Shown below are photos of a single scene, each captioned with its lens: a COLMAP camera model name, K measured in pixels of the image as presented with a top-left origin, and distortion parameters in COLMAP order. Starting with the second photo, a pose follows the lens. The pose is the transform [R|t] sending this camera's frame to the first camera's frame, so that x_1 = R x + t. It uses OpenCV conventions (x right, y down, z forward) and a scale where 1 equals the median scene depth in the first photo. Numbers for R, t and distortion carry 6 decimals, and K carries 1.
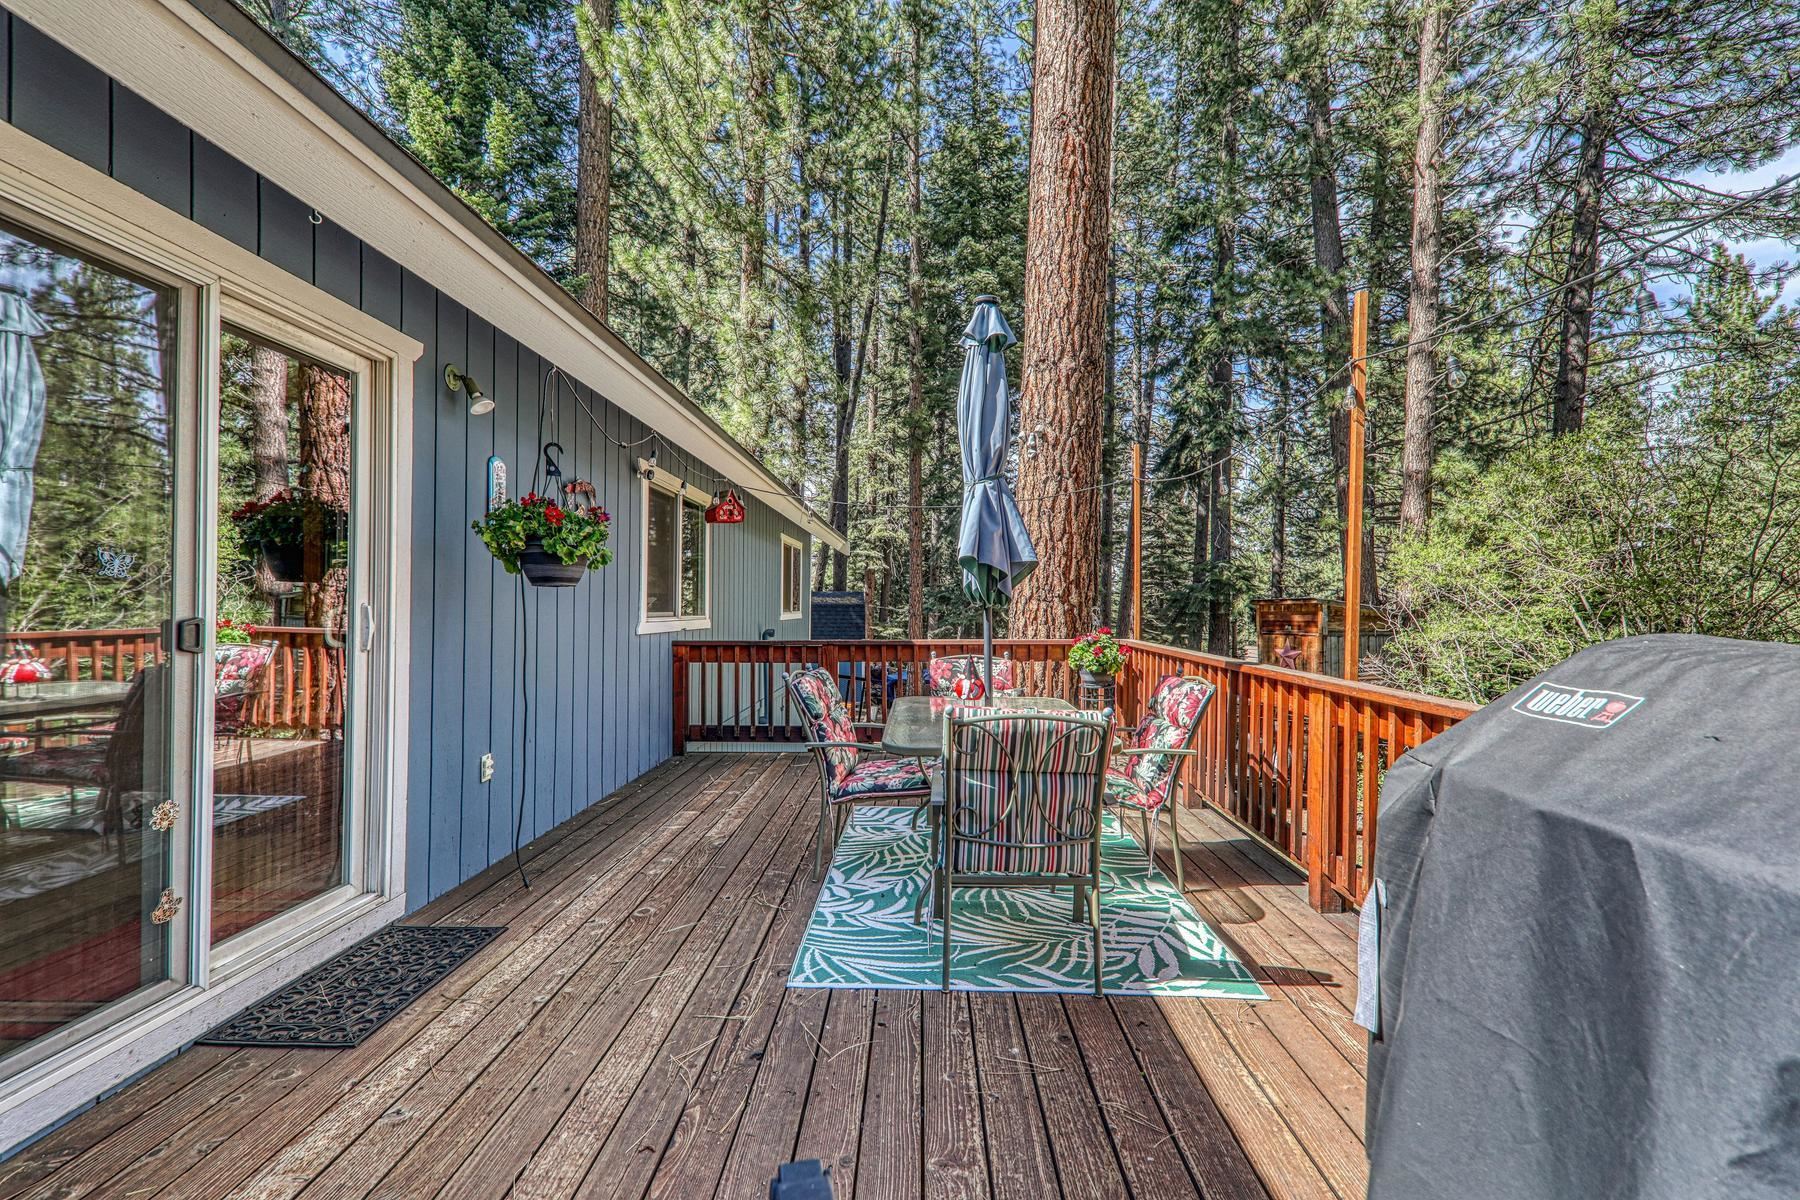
lens RADIAL K [[758.8, 0, 900.0], [0, 758.8, 600.0], [0, 0, 1]] dist [0.000984, 0.000152]
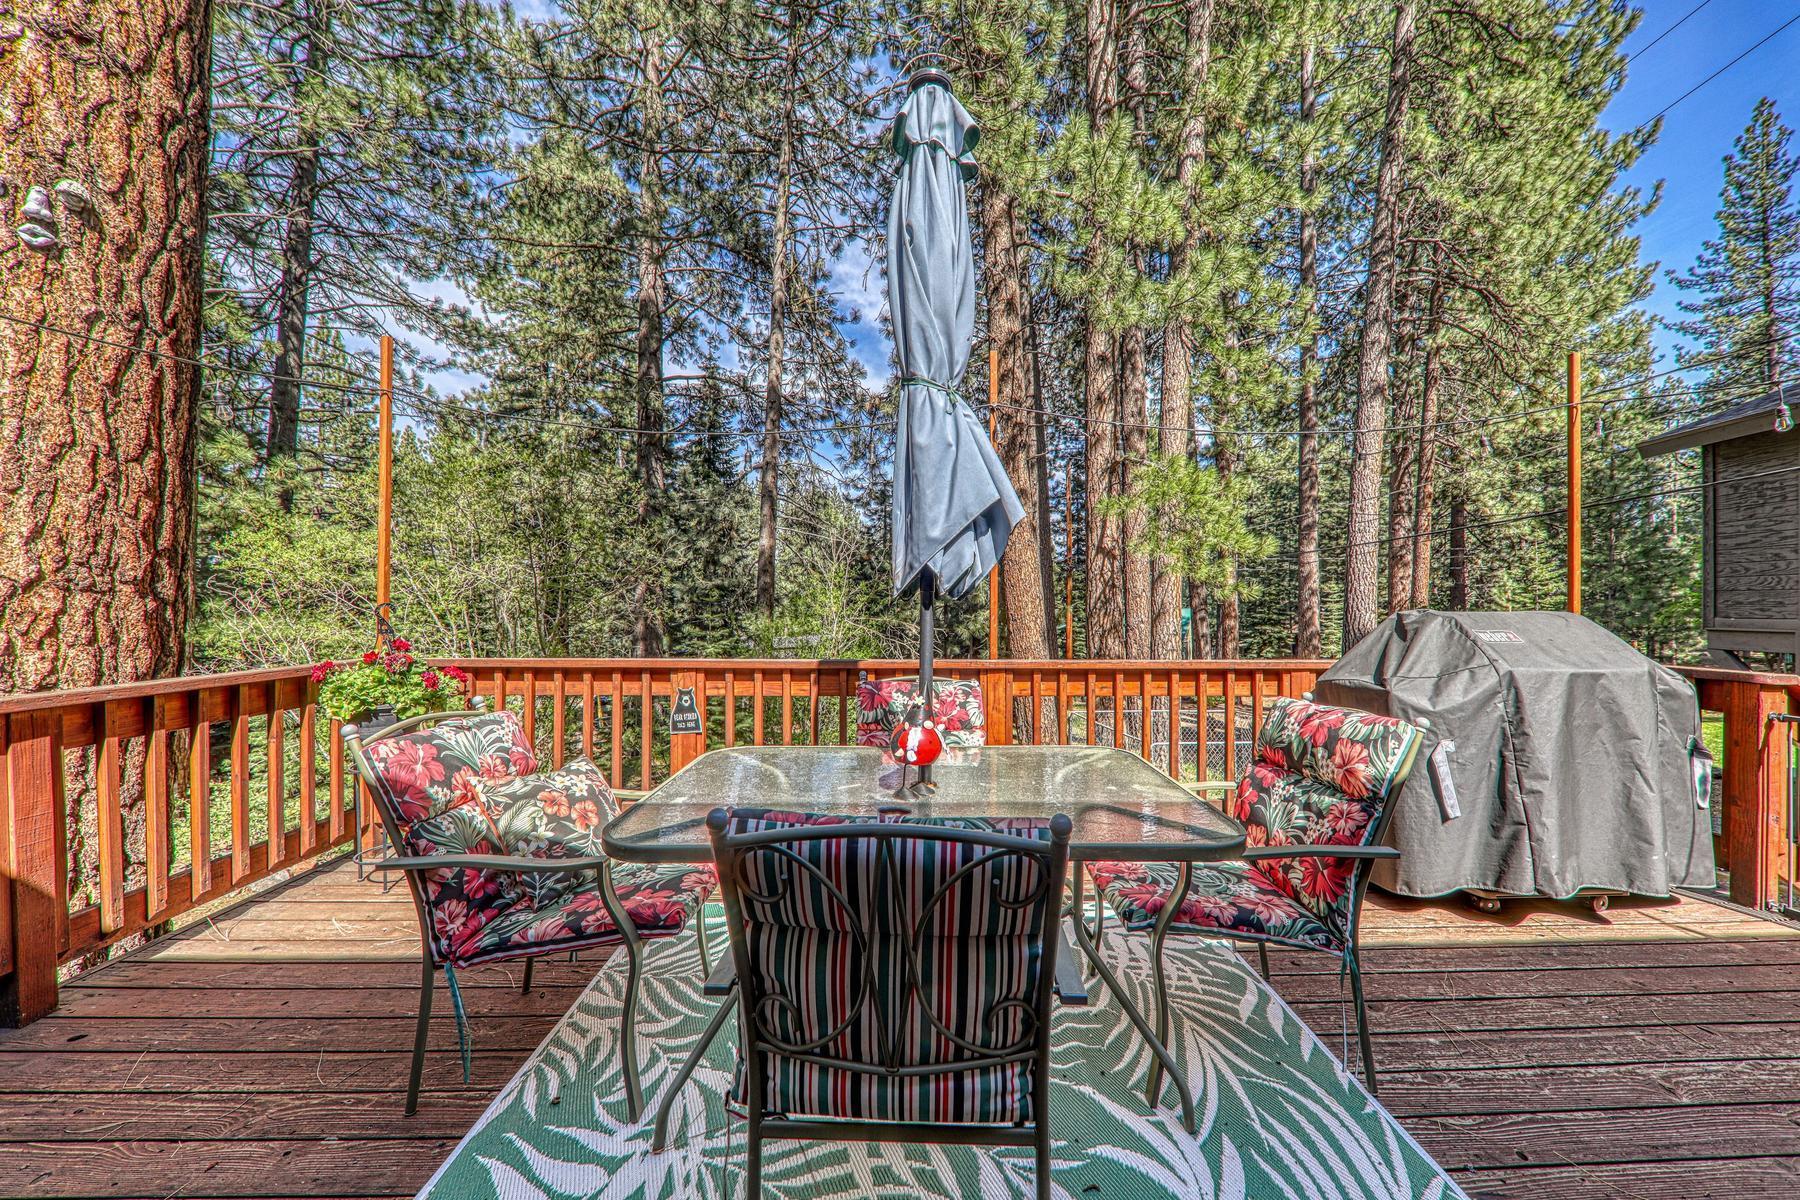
lens RADIAL K [[638.4, 0, 926.1], [0, 638.4, 598.8], [0, 0, 1]] dist [-0.002044, -0.000029]
pose [[-0.063316, 0.005892, 0.997976, -0.205391], [-0.005749, 0.999964, -0.006269, 0.005095], [-0.997977, -0.006134, -0.063280, 0.543191]]
